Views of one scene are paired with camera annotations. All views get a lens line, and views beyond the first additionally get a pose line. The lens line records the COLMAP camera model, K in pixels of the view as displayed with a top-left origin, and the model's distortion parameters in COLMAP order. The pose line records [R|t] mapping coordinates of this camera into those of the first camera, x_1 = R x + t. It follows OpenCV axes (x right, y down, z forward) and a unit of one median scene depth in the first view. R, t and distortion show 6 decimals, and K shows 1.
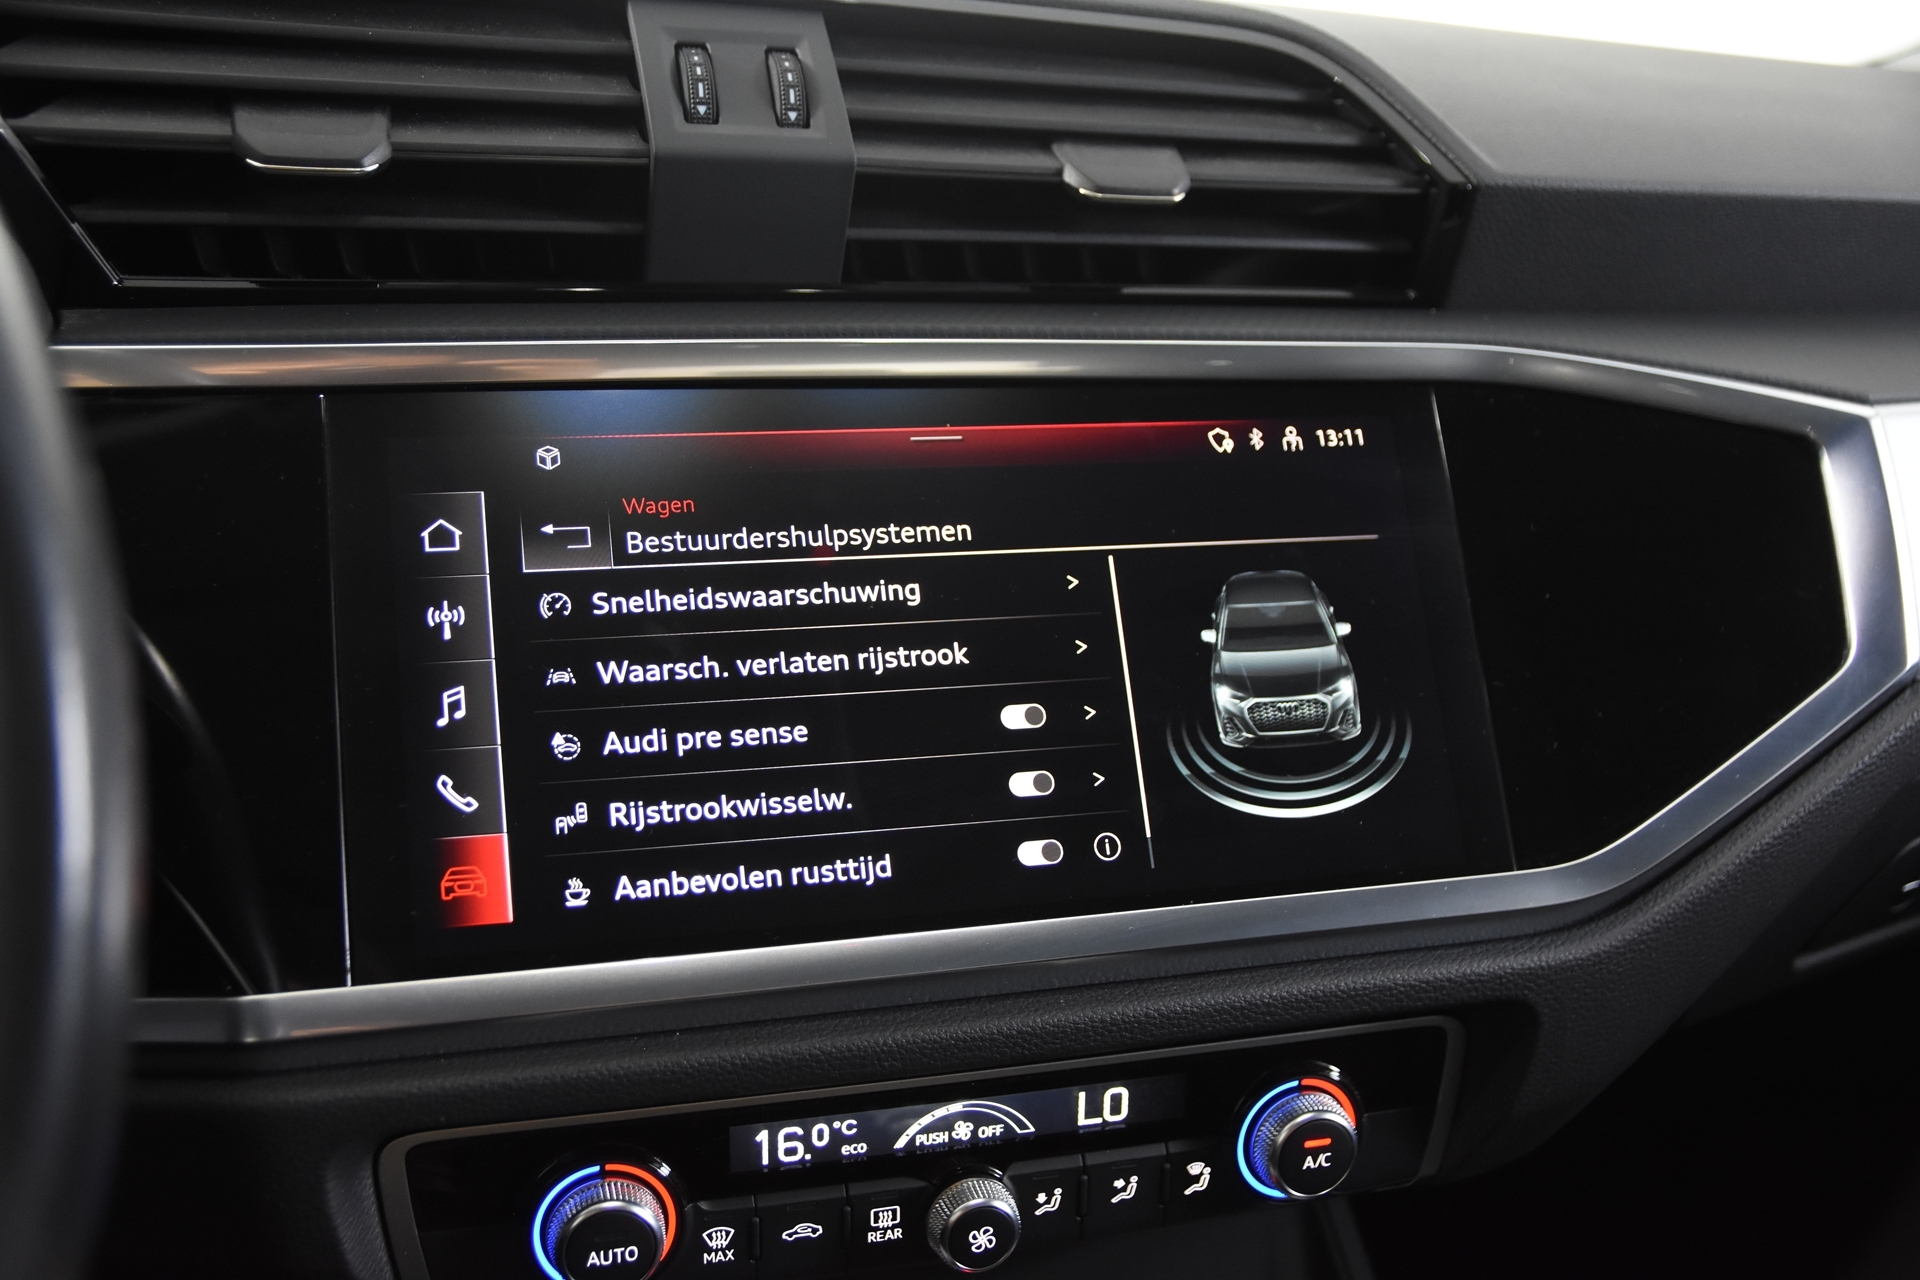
lens RADIAL K [[2002.8, 0, 959.8], [0, 2002.8, 651.4], [0, 0, 1]] dist [-0.023736, 0.000000]
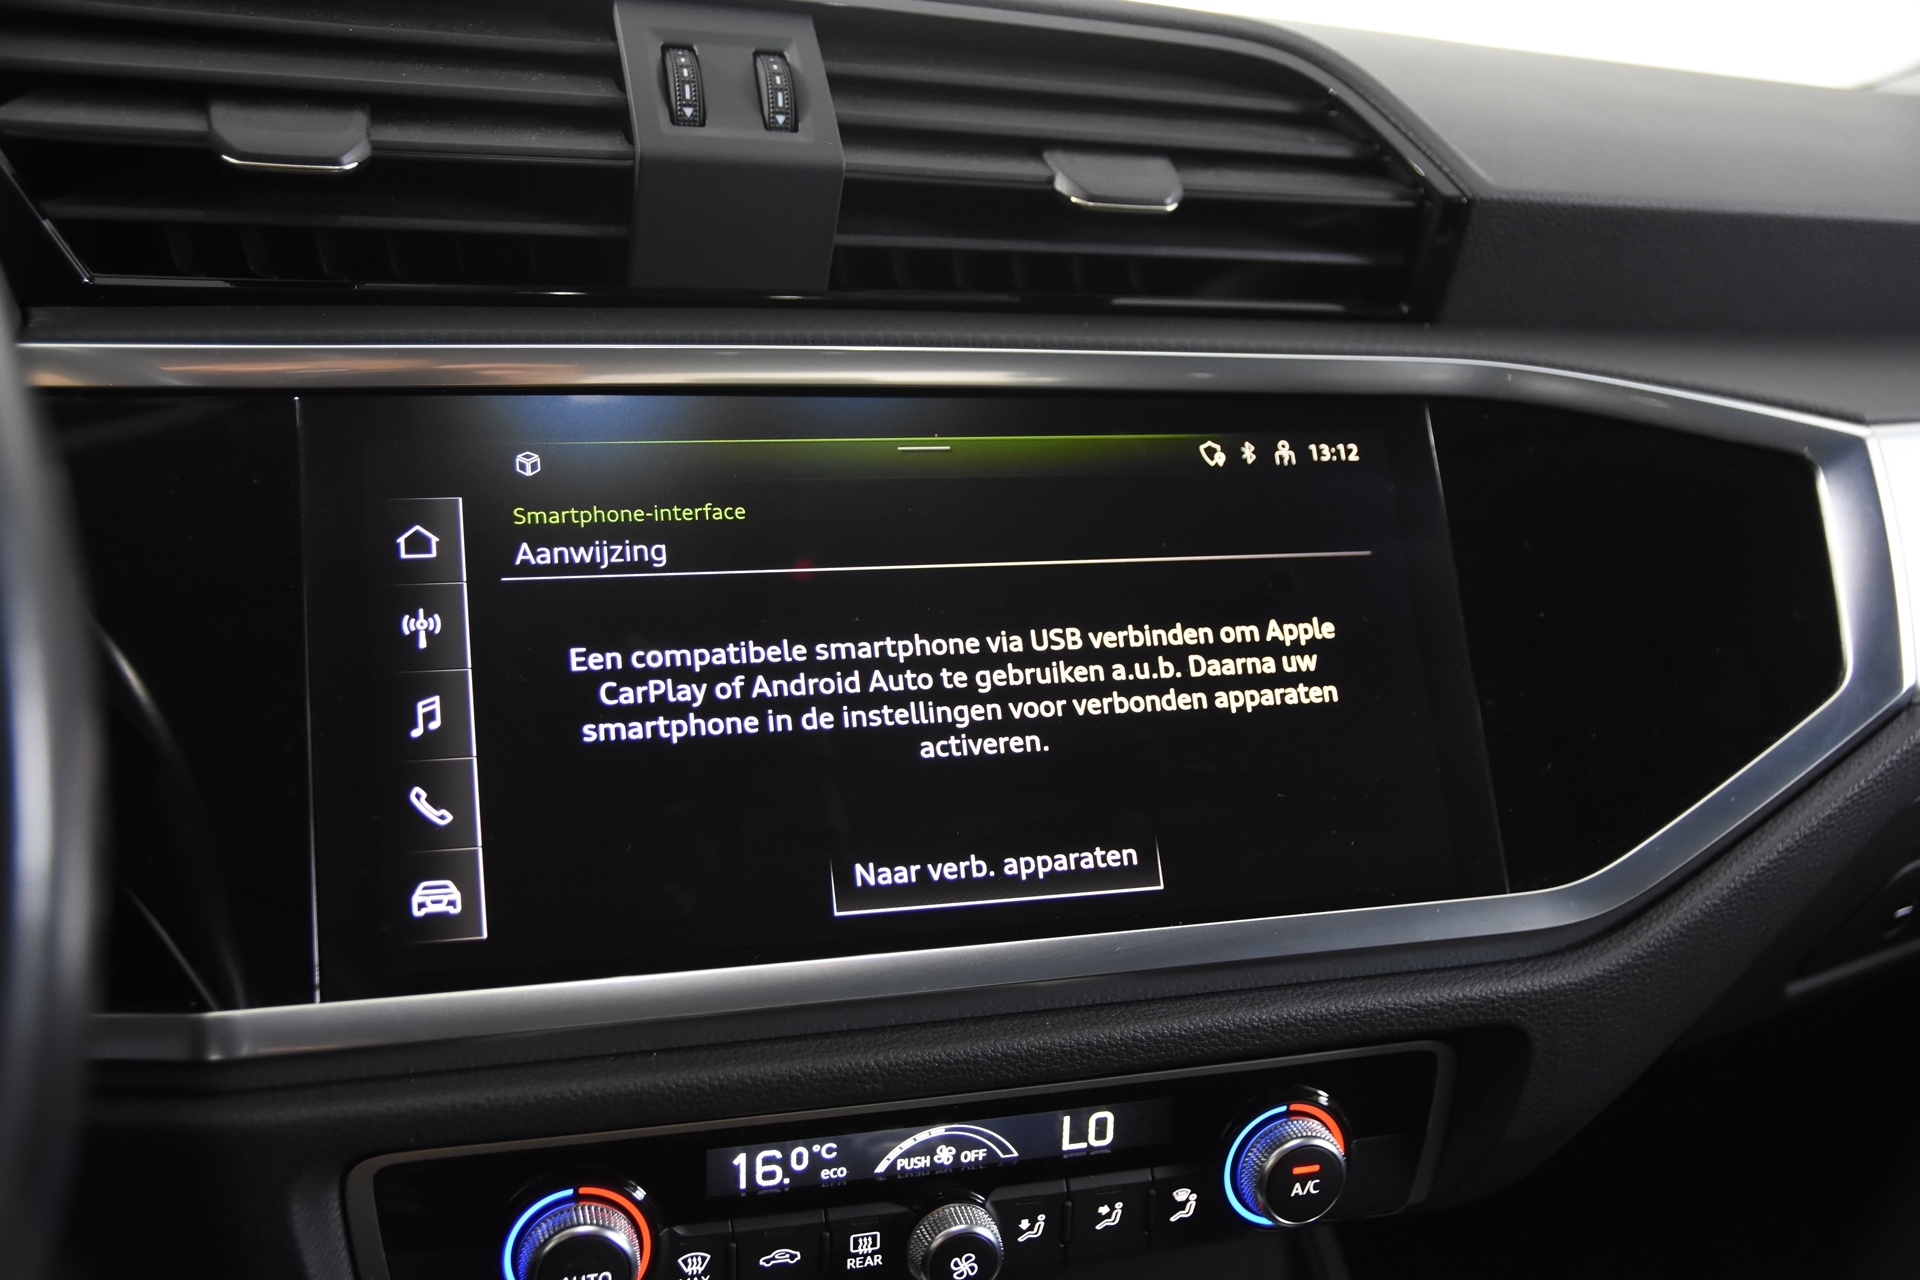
lens RADIAL K [[2002.8, 0, 958.2], [0, 2002.8, 647.9], [0, 0, 1]] dist [-0.023736, 0.000000]
pose [[0.999890, 0.008855, 0.011865, -0.005646], [-0.008727, 0.999904, -0.010789, 0.001957], [-0.011959, 0.010684, 0.999871, 0.018244]]
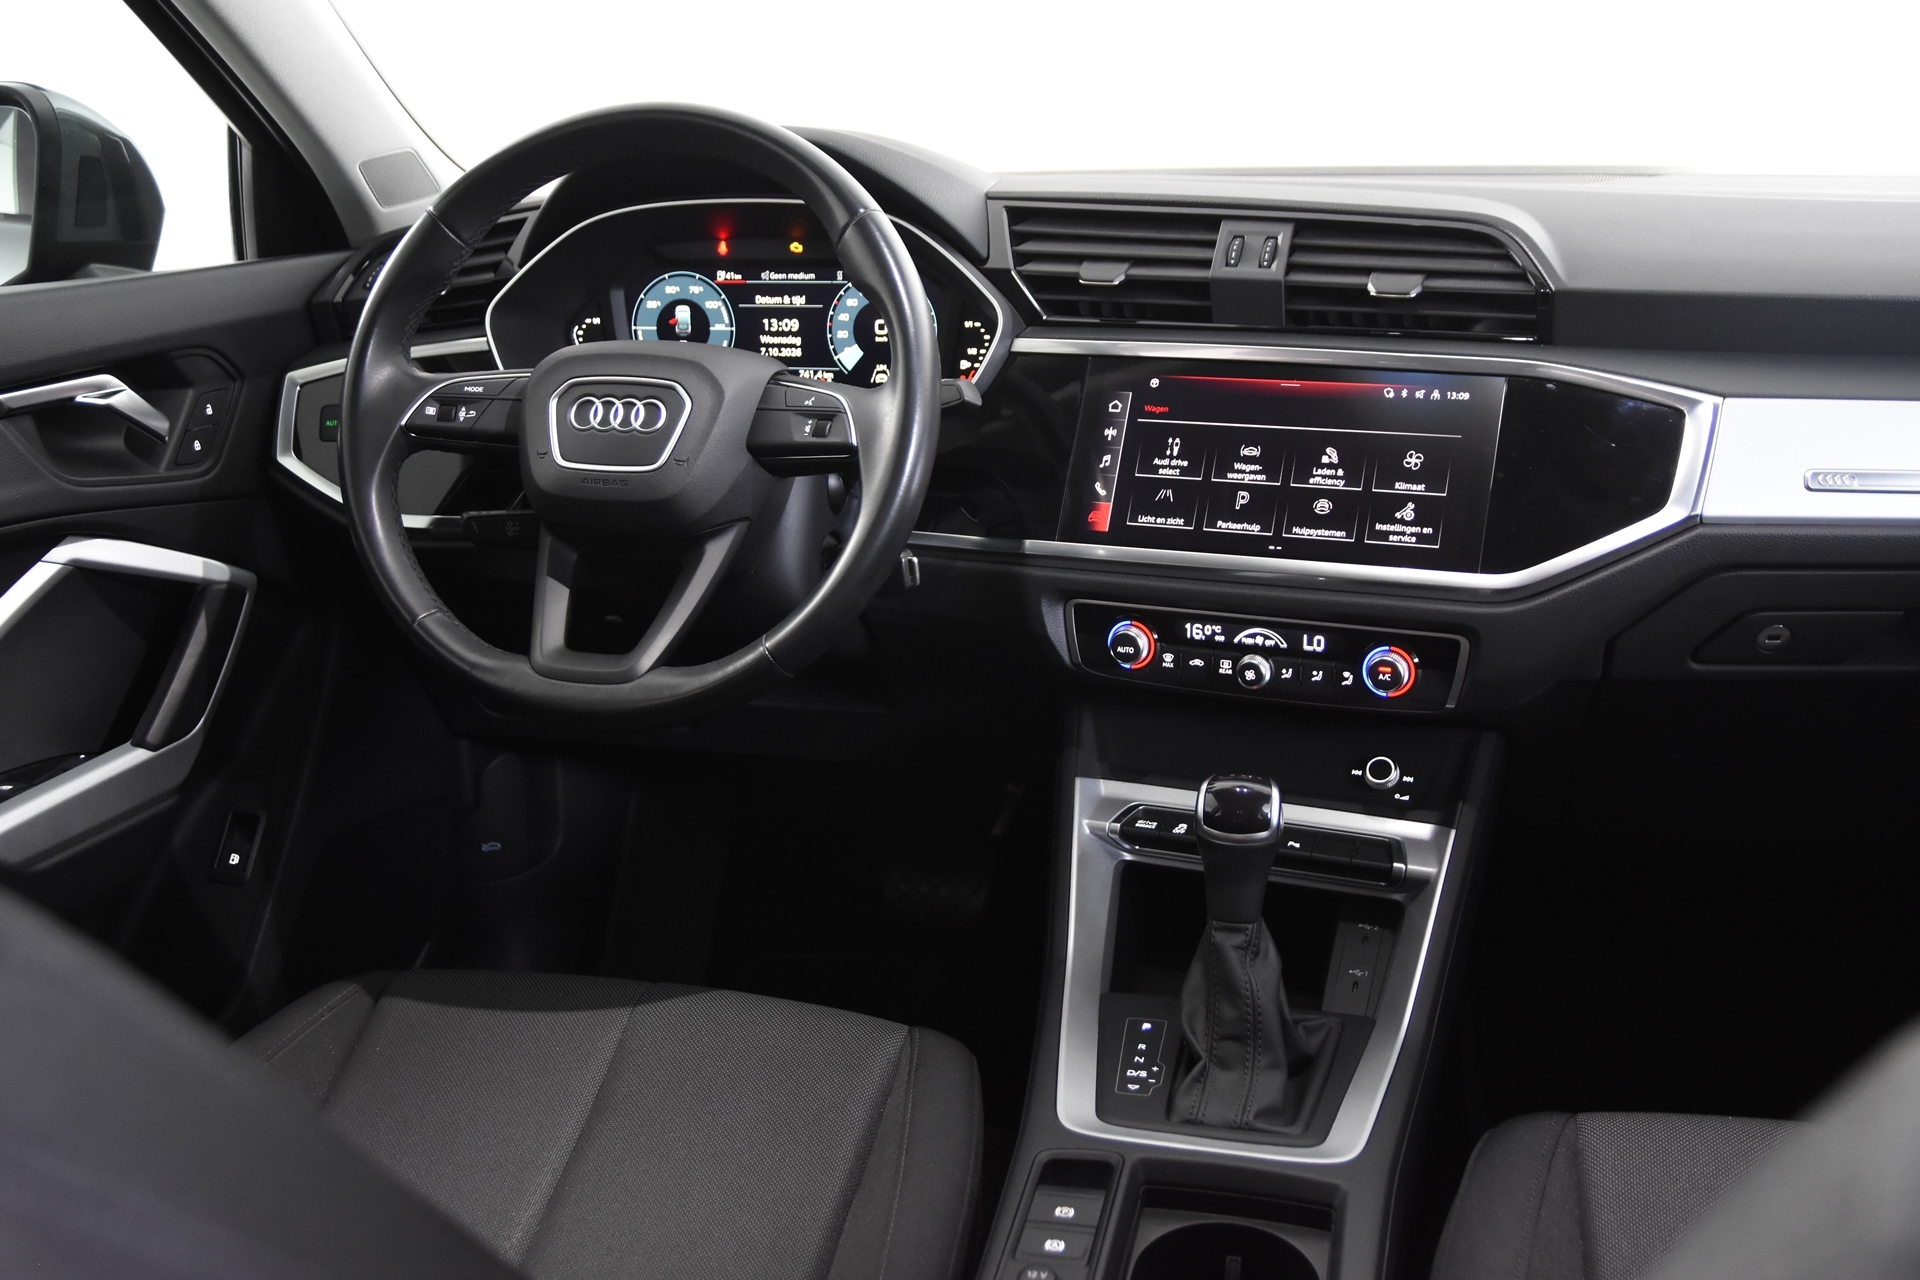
lens RADIAL K [[1750.7, 0, 953.8], [0, 1750.7, 650.3], [0, 0, 1]] dist [-0.060082, 0.000000]
pose [[0.748572, 0.149475, -0.645985, 1.197844], [-0.133072, 0.988304, 0.074480, 0.129328], [0.649563, 0.030209, 0.759708, -1.044539]]
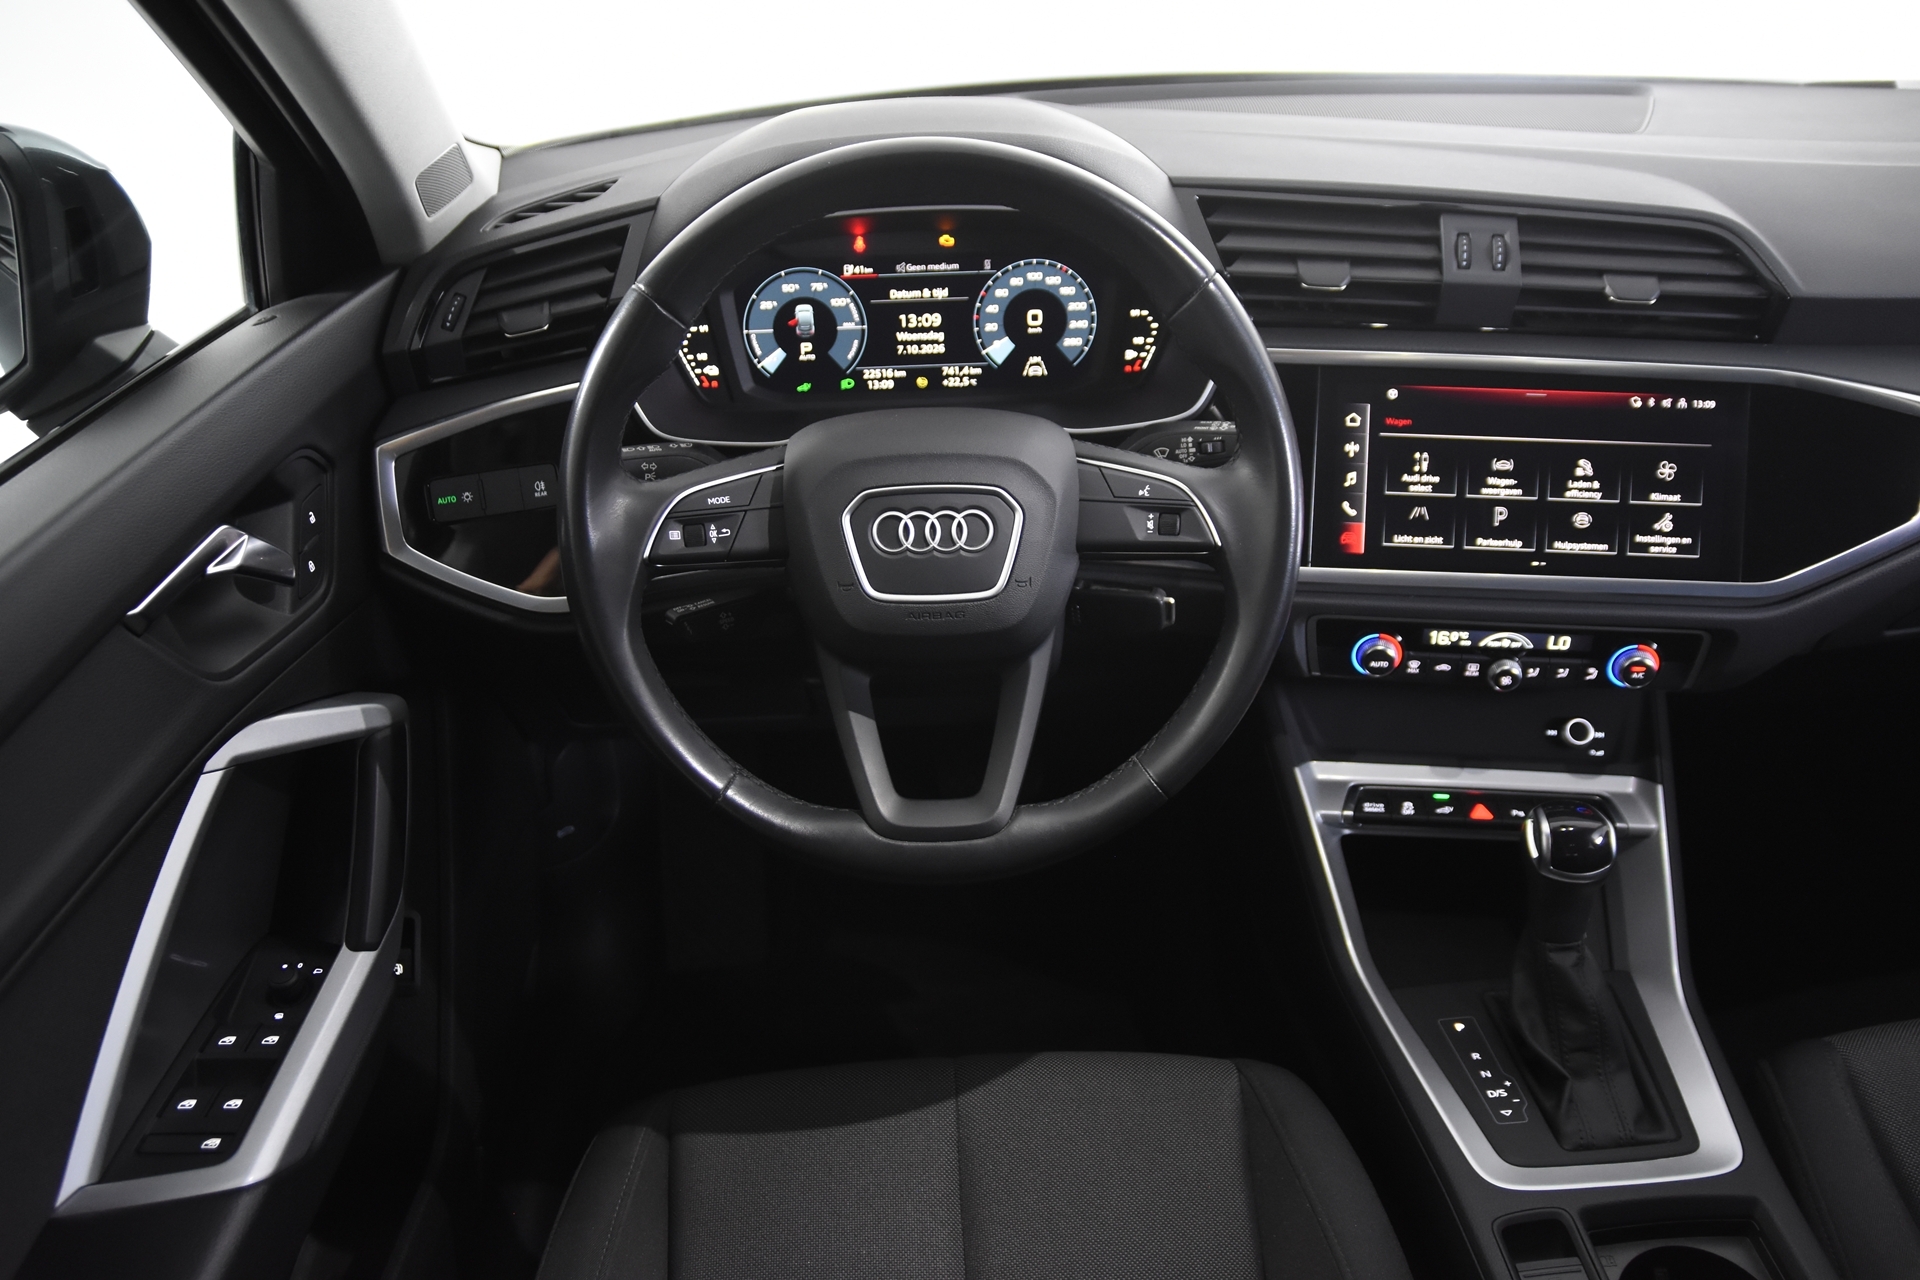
lens RADIAL K [[1420.2, 0, 954.9], [0, 1420.2, 651.0], [0, 0, 1]] dist [-0.130838, 0.096993]
pose [[0.911235, 0.165816, -0.377036, 0.036215], [-0.057646, 0.957719, 0.281872, -0.253801], [0.407834, -0.235117, 0.882265, -1.032566]]
